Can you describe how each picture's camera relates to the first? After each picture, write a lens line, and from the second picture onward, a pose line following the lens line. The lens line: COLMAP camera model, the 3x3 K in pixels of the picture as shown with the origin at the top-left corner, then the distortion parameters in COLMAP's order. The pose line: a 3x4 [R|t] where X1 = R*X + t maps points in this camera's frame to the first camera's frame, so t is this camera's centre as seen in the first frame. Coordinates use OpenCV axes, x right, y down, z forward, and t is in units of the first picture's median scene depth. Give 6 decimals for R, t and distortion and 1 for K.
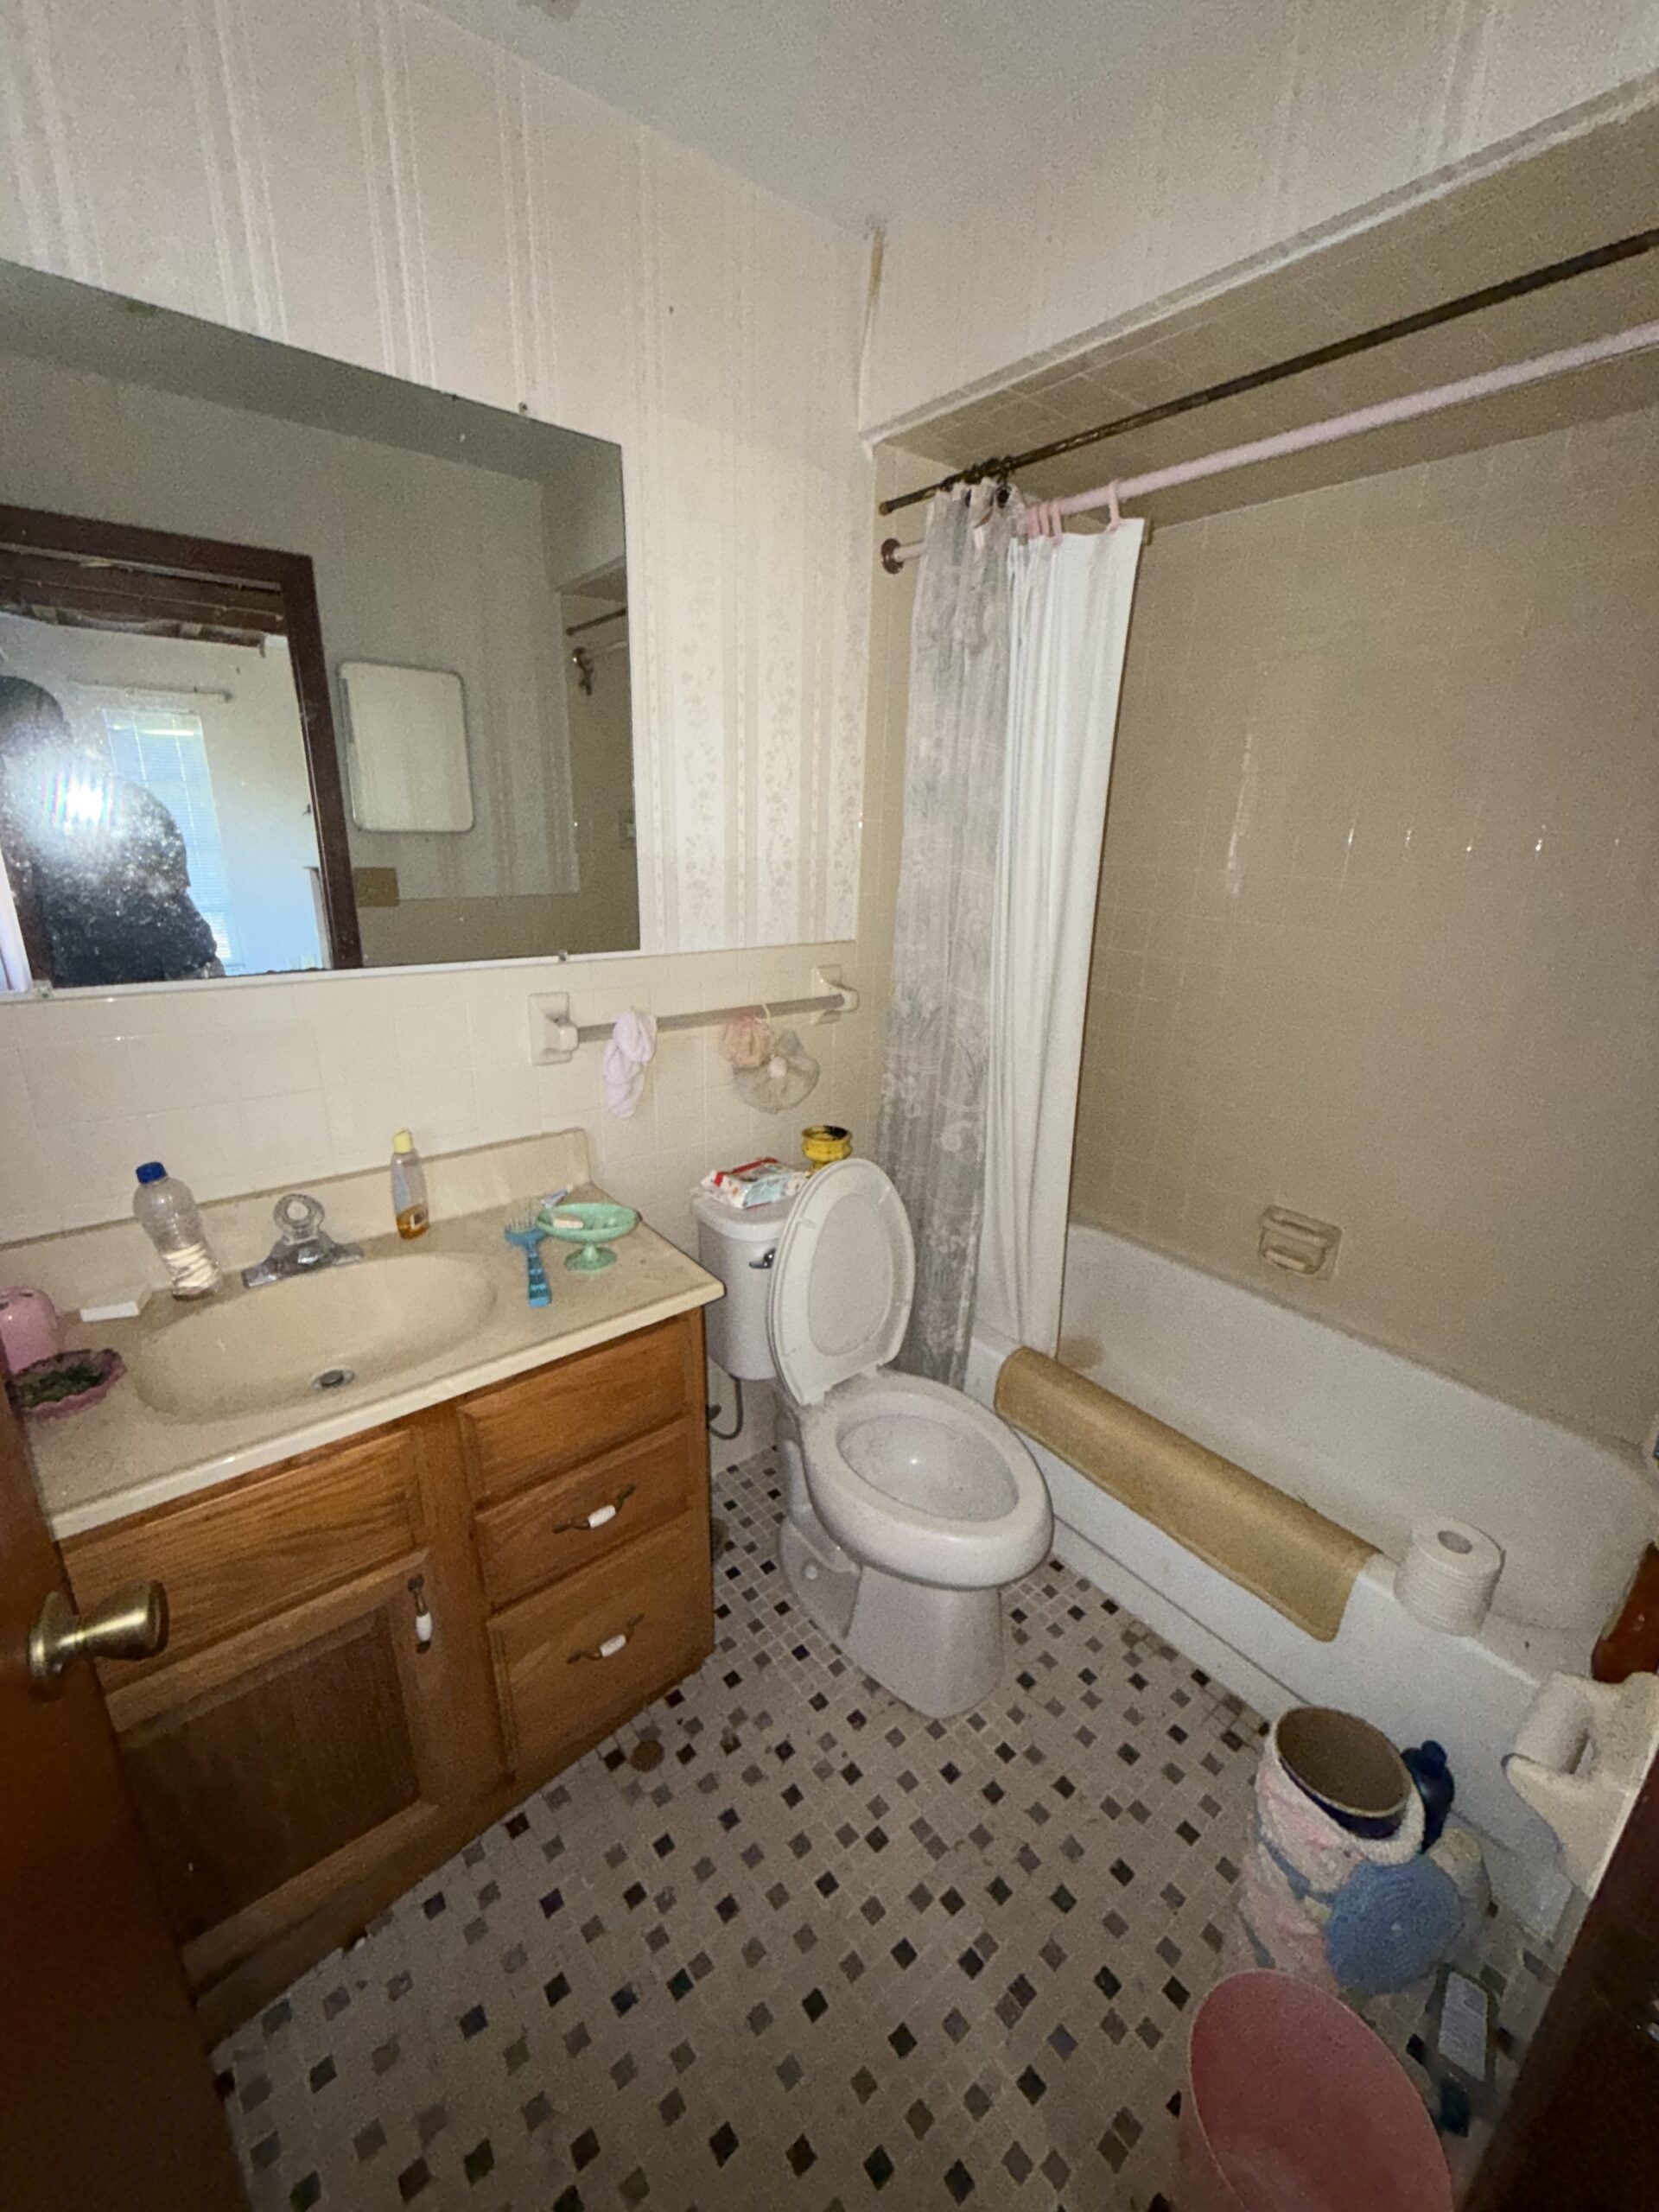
lens RADIAL K [[881.3, 0, 835.0], [0, 881.3, 1102.9], [0, 0, 1]] dist [0.001380, -0.000477]
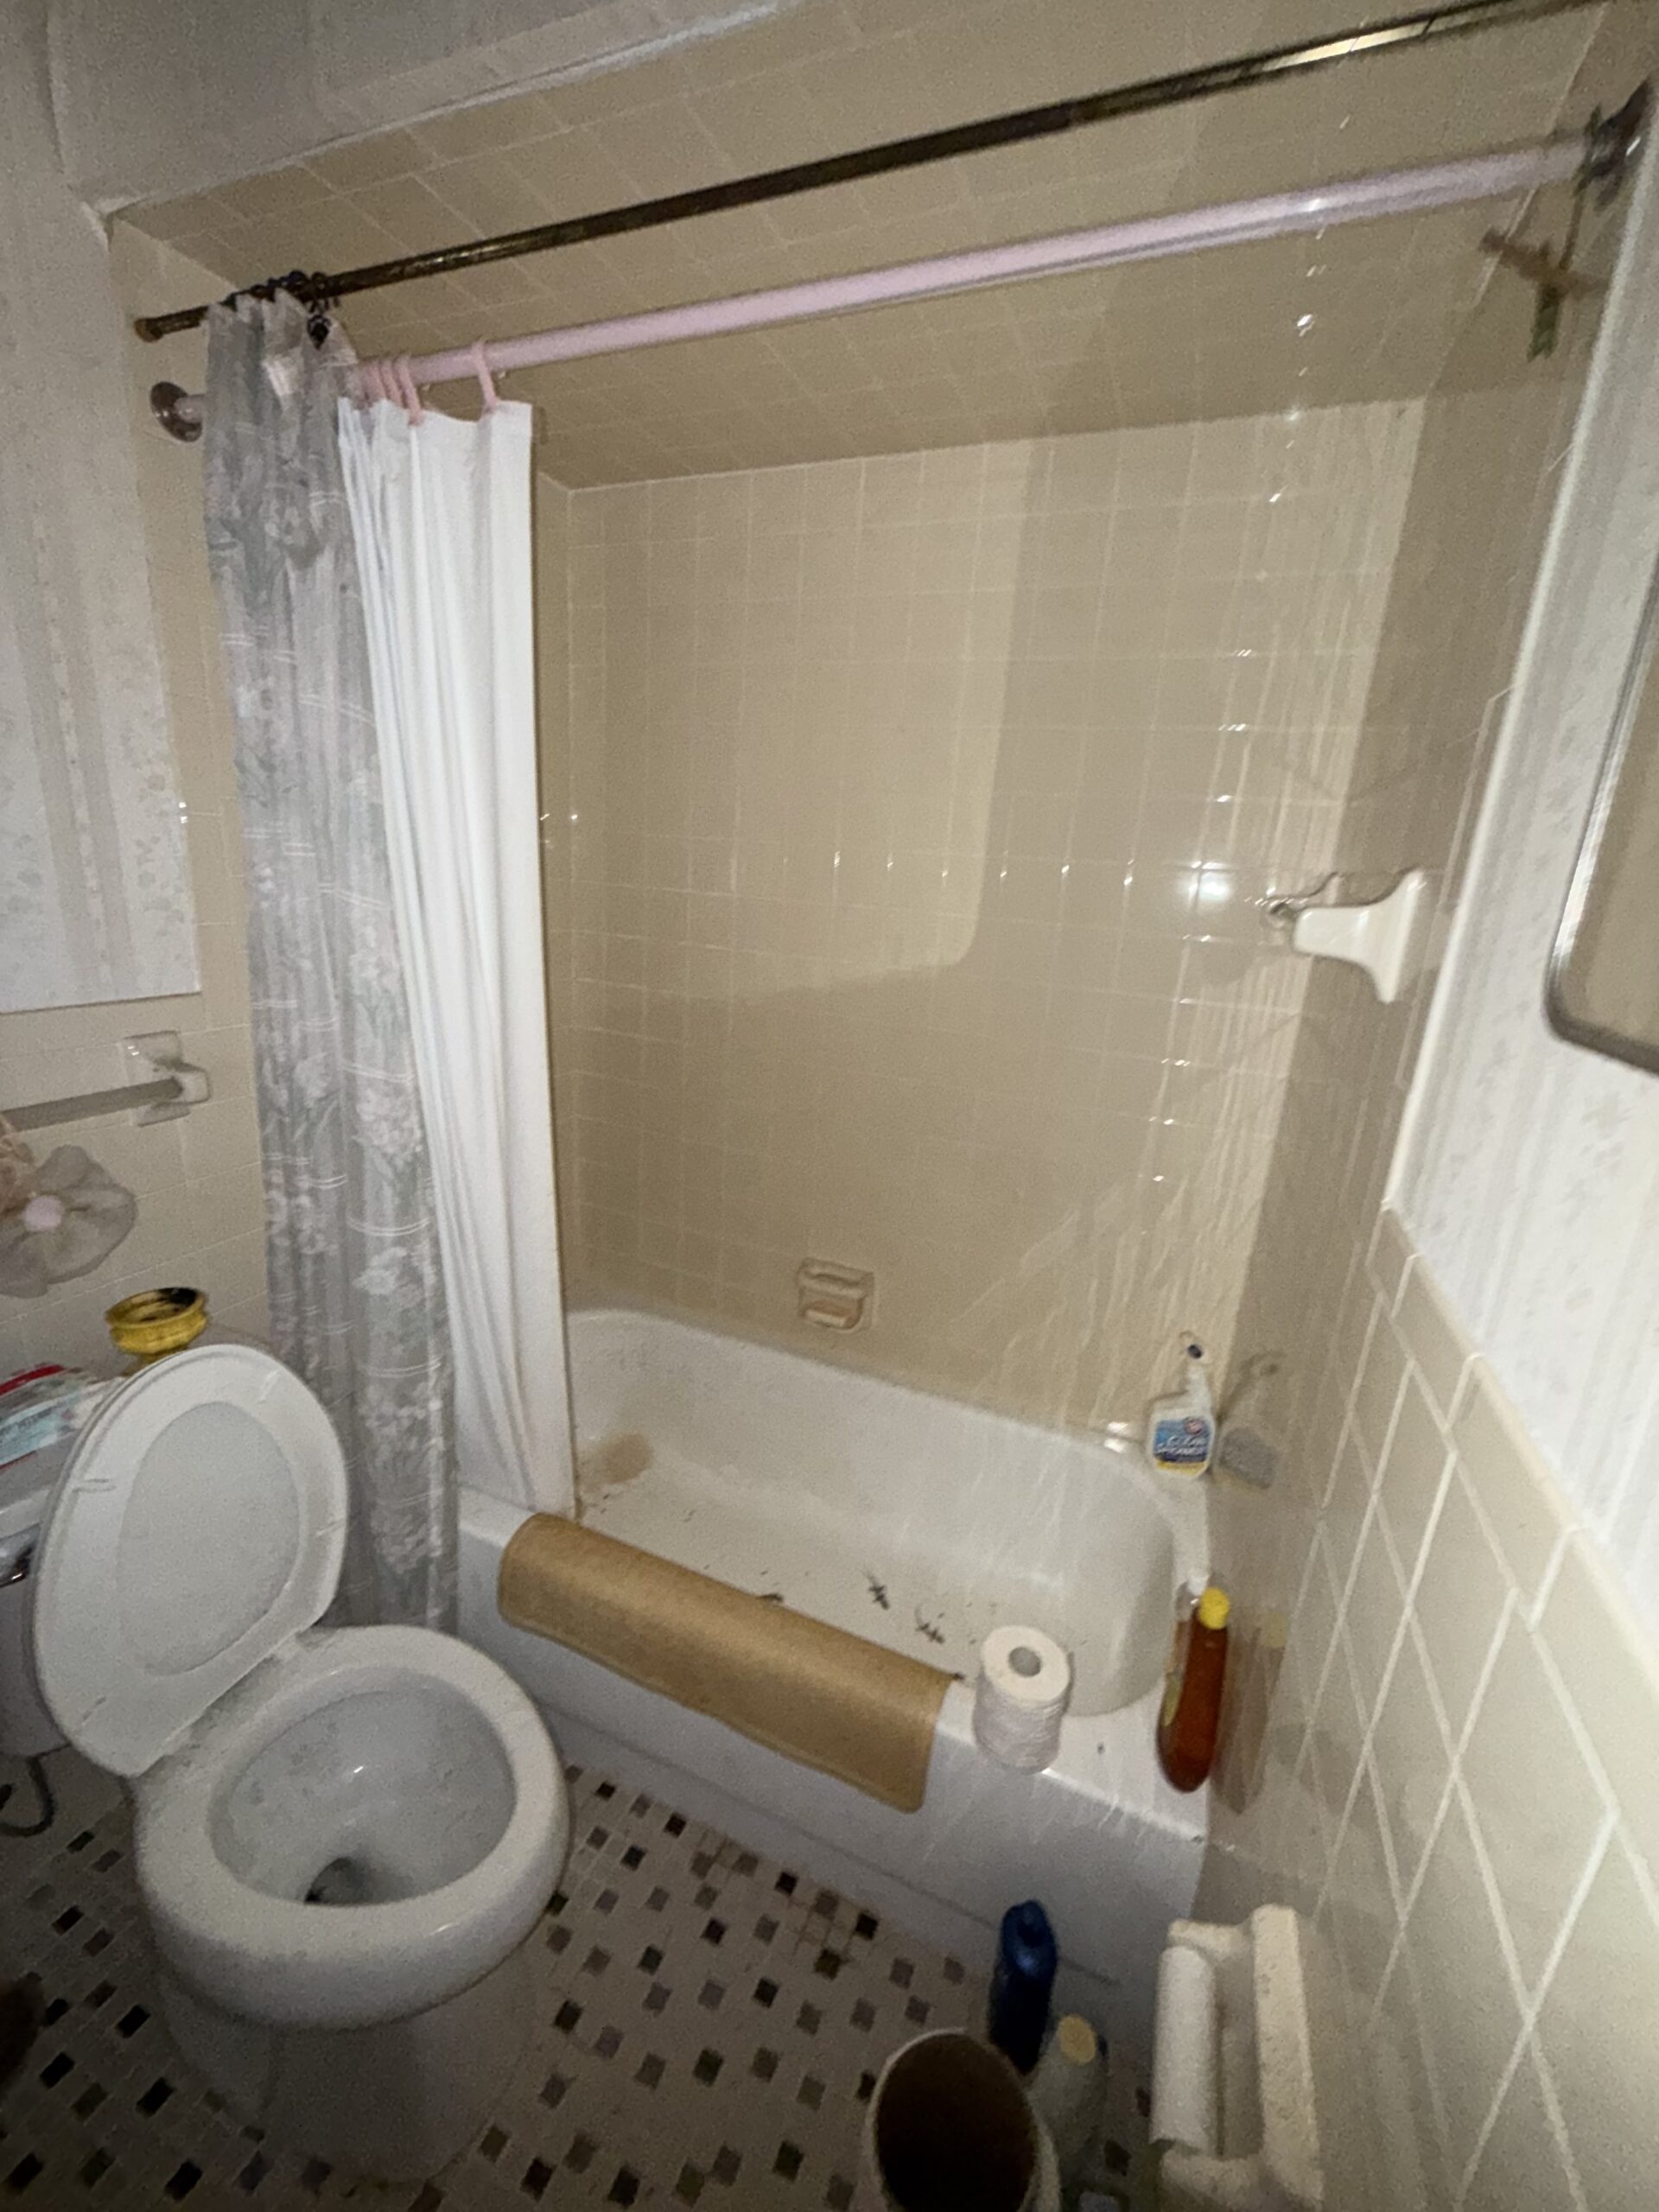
lens RADIAL K [[881.3, 0, 826.9], [0, 881.3, 1098.8], [0, 0, 1]] dist [0.001380, -0.000477]
pose [[0.881063, -0.098985, 0.462526, 0.135843], [0.108763, 0.994052, 0.005555, -0.063833], [-0.460325, 0.045412, 0.886588, 0.218576]]
